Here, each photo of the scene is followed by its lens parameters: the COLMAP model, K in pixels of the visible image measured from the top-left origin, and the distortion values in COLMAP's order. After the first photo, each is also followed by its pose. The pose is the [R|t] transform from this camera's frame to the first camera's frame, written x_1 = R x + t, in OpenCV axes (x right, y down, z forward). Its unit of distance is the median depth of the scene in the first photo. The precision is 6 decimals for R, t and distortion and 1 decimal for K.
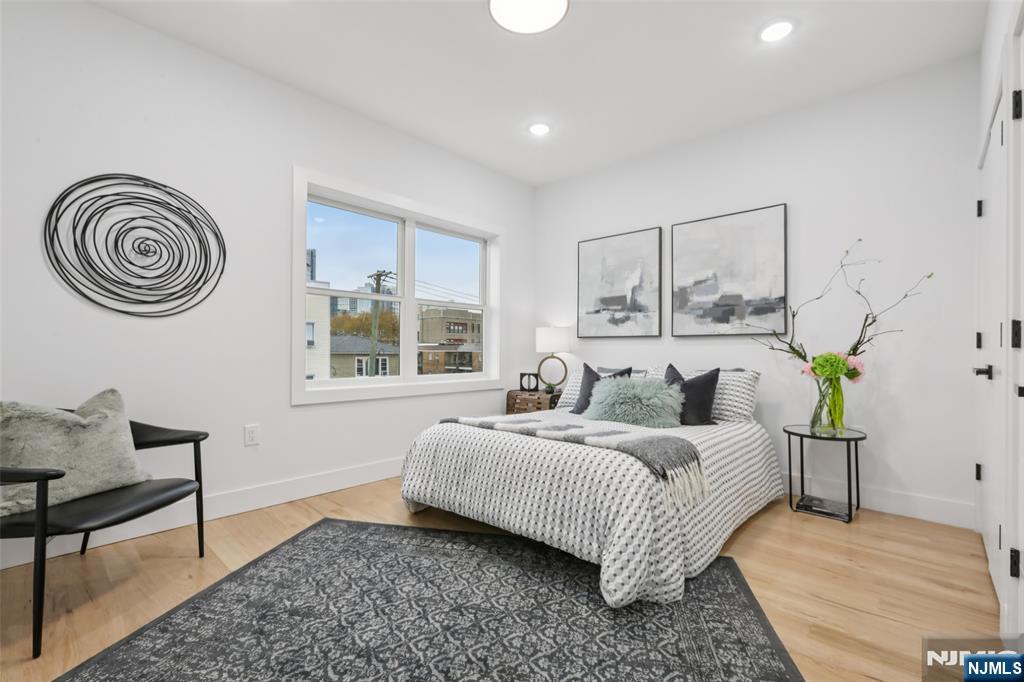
lens RADIAL K [[453.4, 0, 512.8], [0, 453.4, 344.8], [0, 0, 1]] dist [-0.000237, 0.000106]
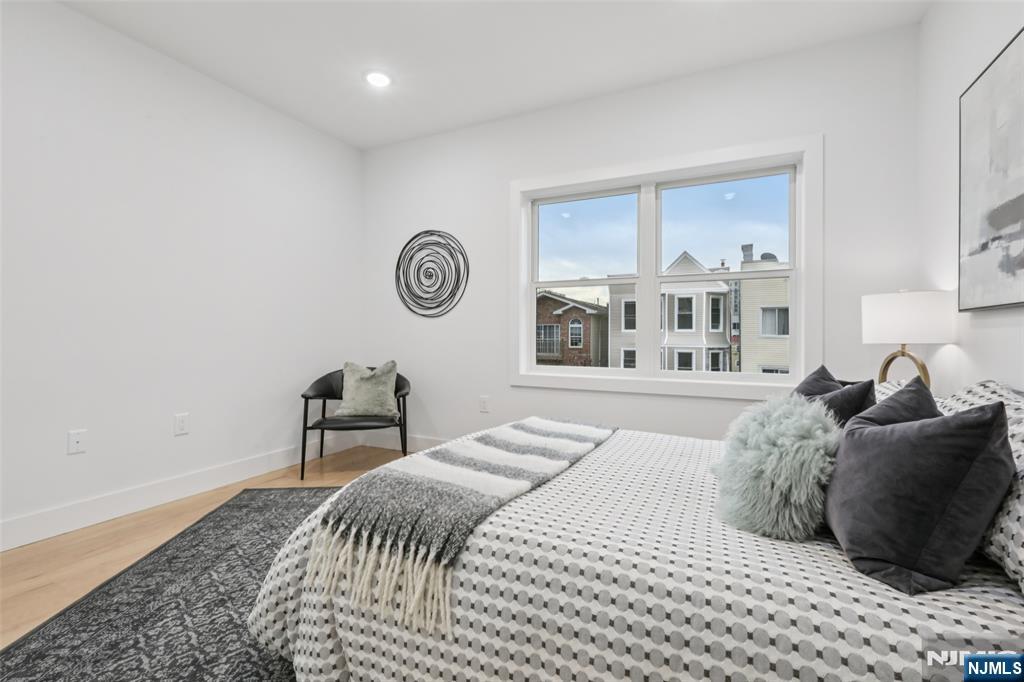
lens RADIAL K [[453.4, 0, 512.8], [0, 453.4, 344.8], [0, 0, 1]] dist [-0.000237, 0.000106]
pose [[0.287285, 0.009517, -0.957798, 0.519308], [0.000968, 0.999947, 0.010226, 0.013494], [0.957845, -0.003865, 0.287261, 0.521952]]
